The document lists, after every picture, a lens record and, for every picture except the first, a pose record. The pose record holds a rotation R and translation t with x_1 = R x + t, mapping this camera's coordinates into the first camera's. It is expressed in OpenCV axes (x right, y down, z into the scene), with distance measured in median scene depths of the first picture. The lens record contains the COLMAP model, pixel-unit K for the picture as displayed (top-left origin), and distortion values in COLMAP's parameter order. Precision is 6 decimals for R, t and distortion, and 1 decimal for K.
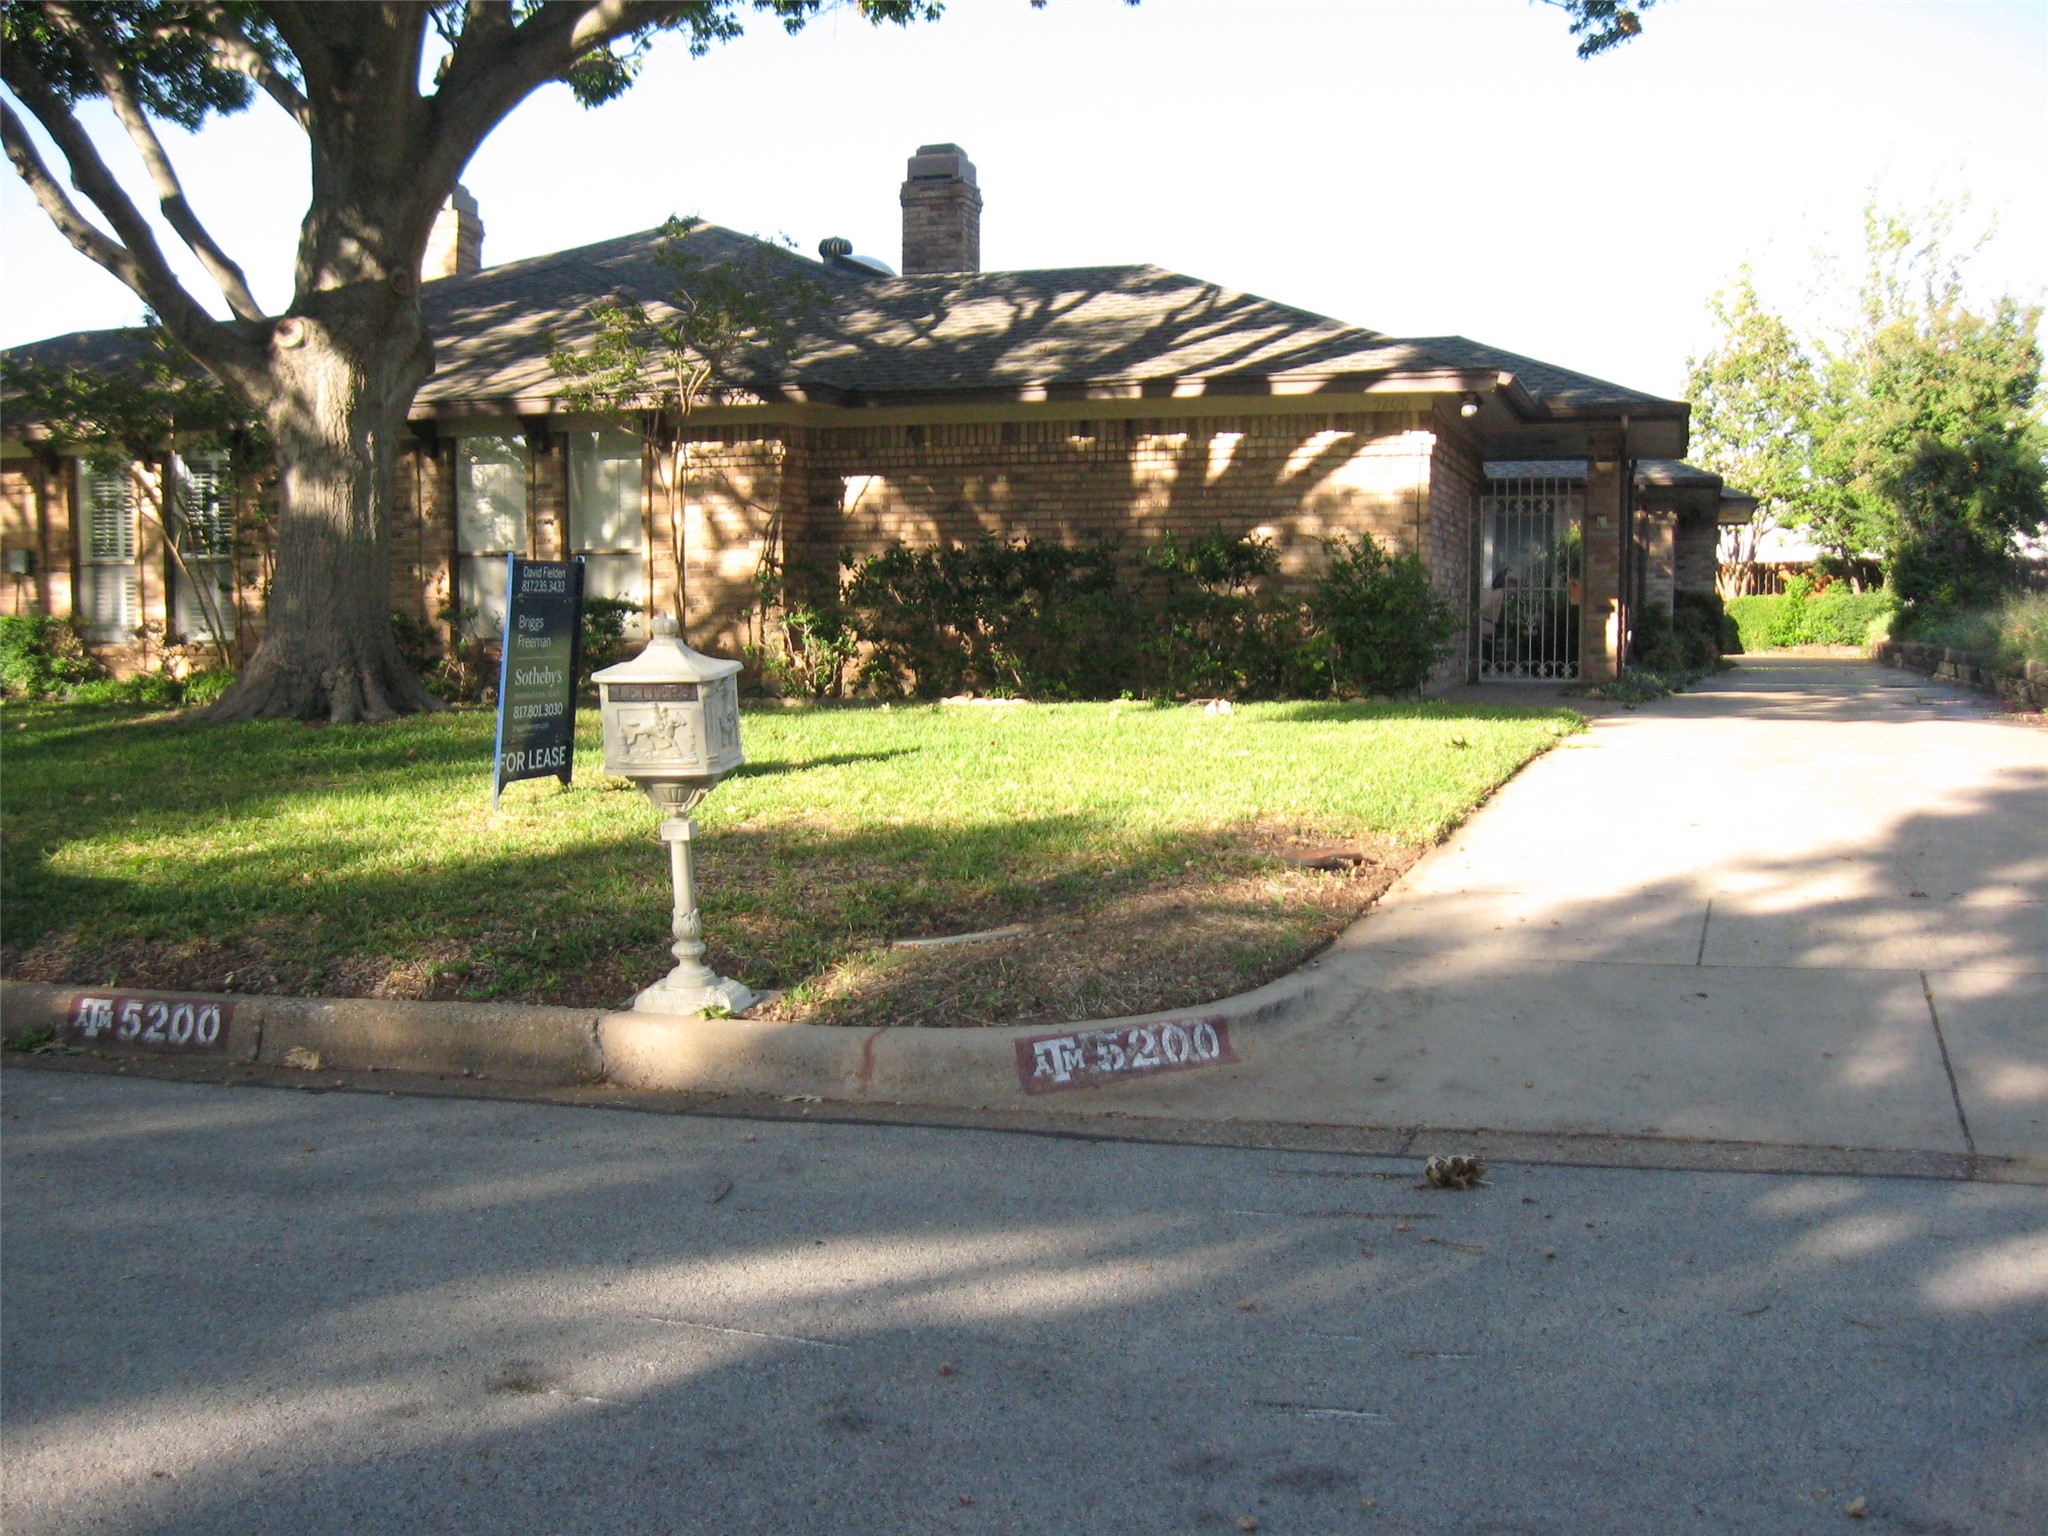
lens RADIAL K [[2117.8, 0, 1024.0], [0, 2117.8, 768.0], [0, 0, 1]] dist [-0.111041, 0.004567]
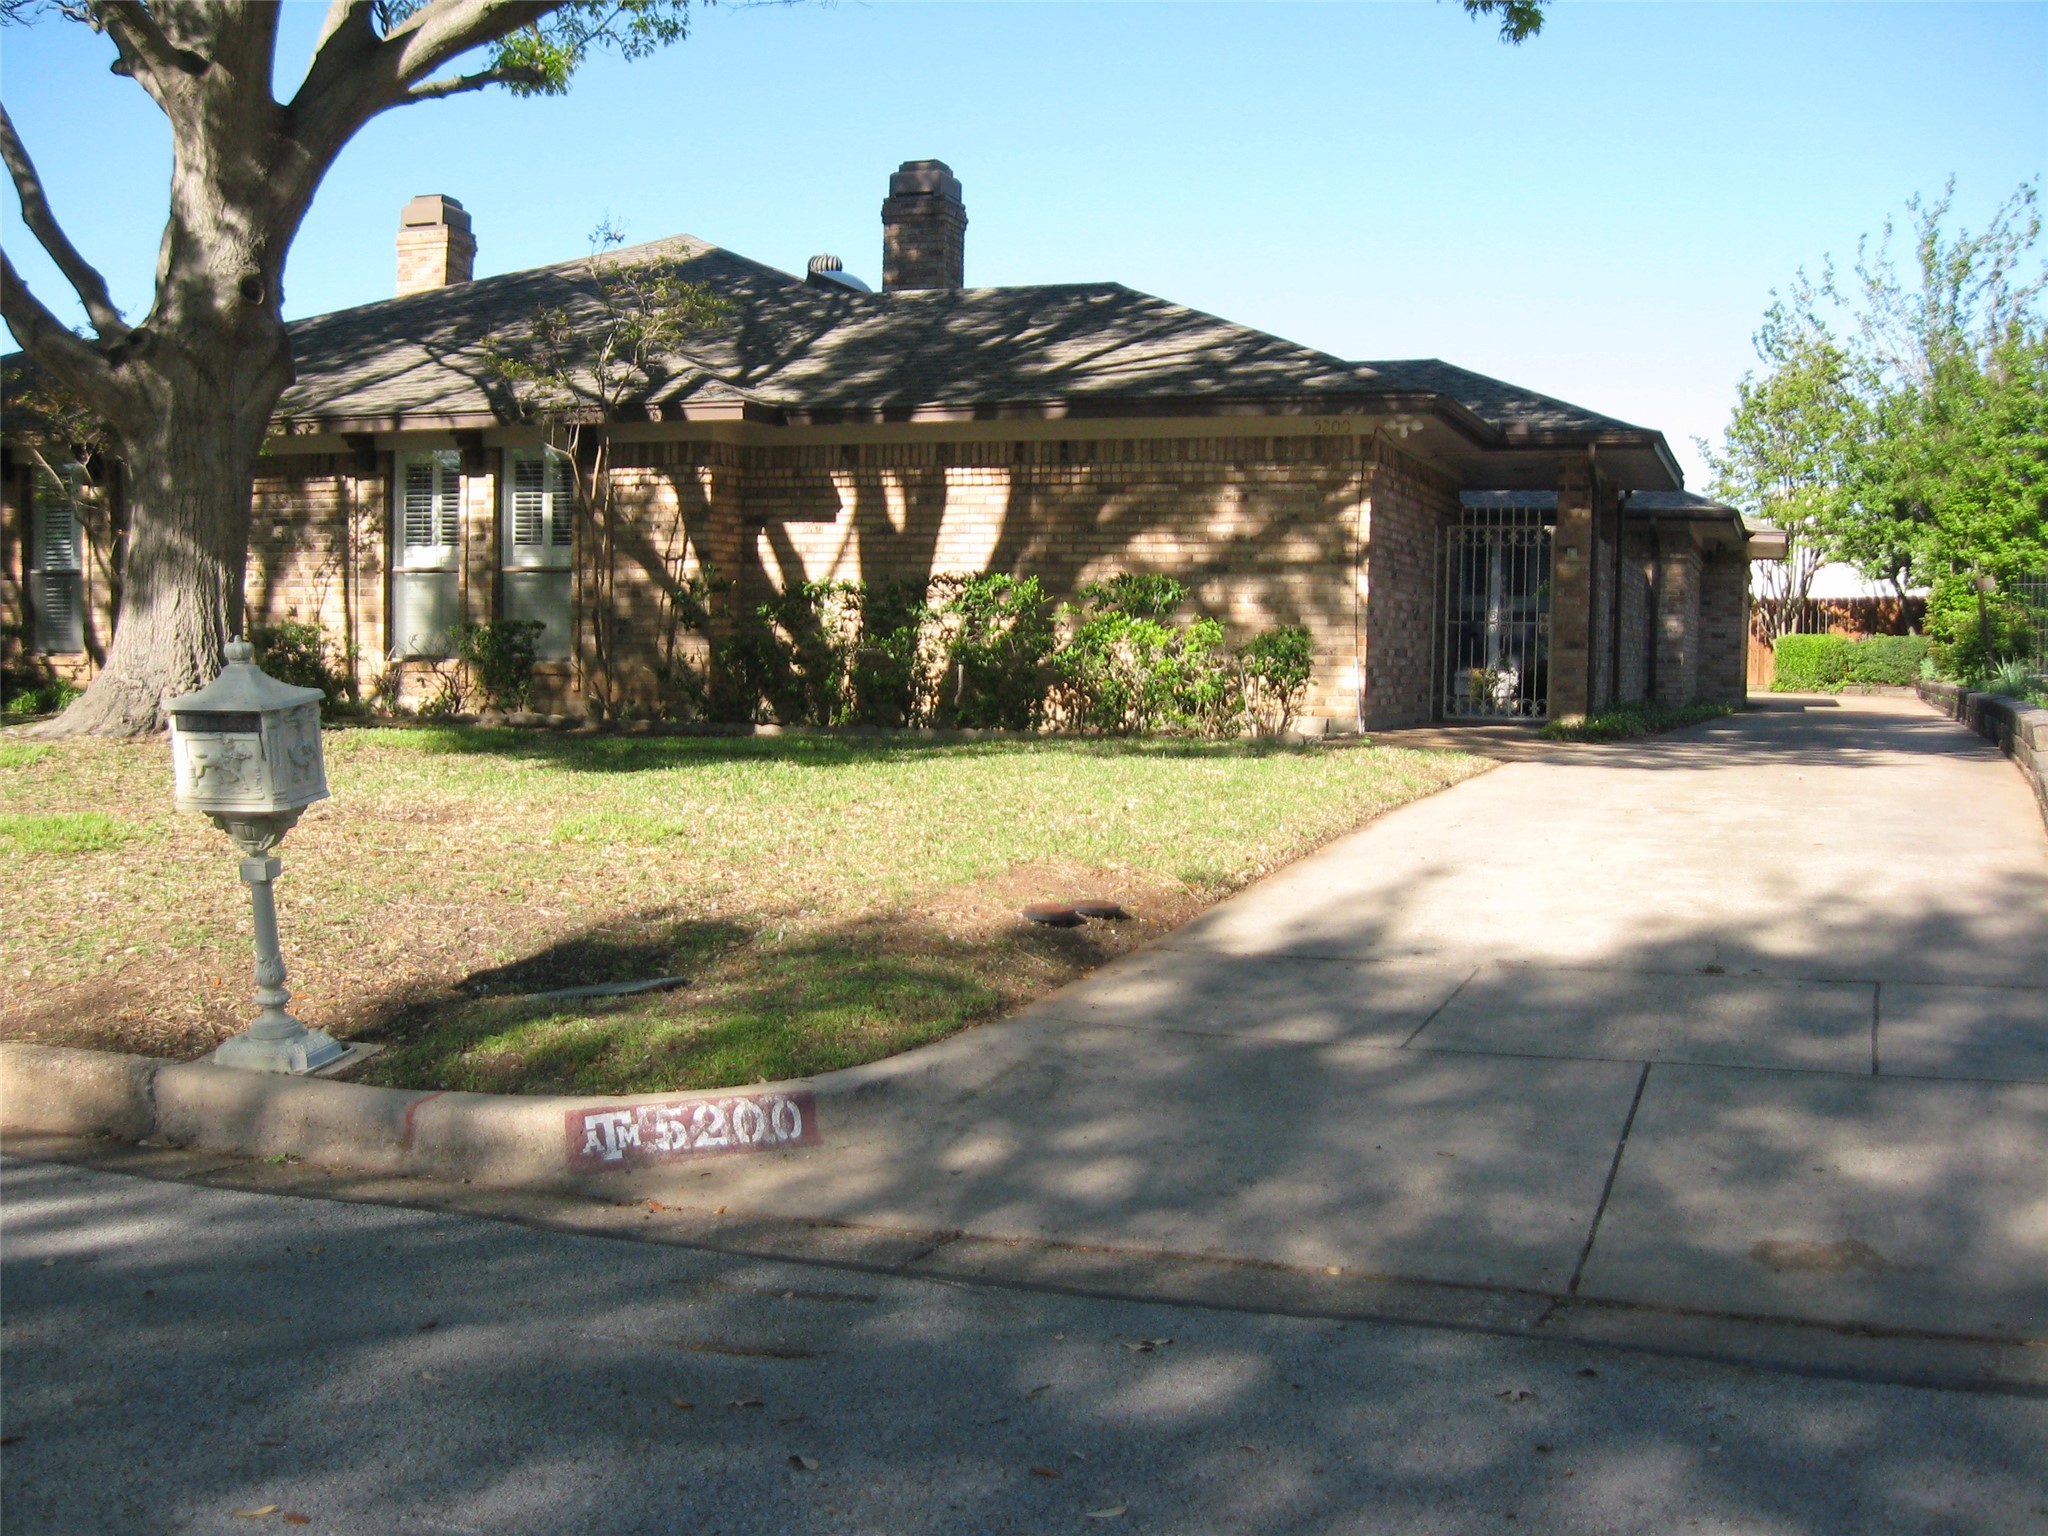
lens RADIAL K [[2102.2, 0, 1024.0], [0, 2102.2, 768.0], [0, 0, 1]] dist [-0.107843, 0.002188]
pose [[0.998459, 0.020980, -0.051381, 0.091898], [-0.021530, 0.999717, -0.010159, -0.005612], [0.051154, 0.011250, 0.998627, 0.044515]]
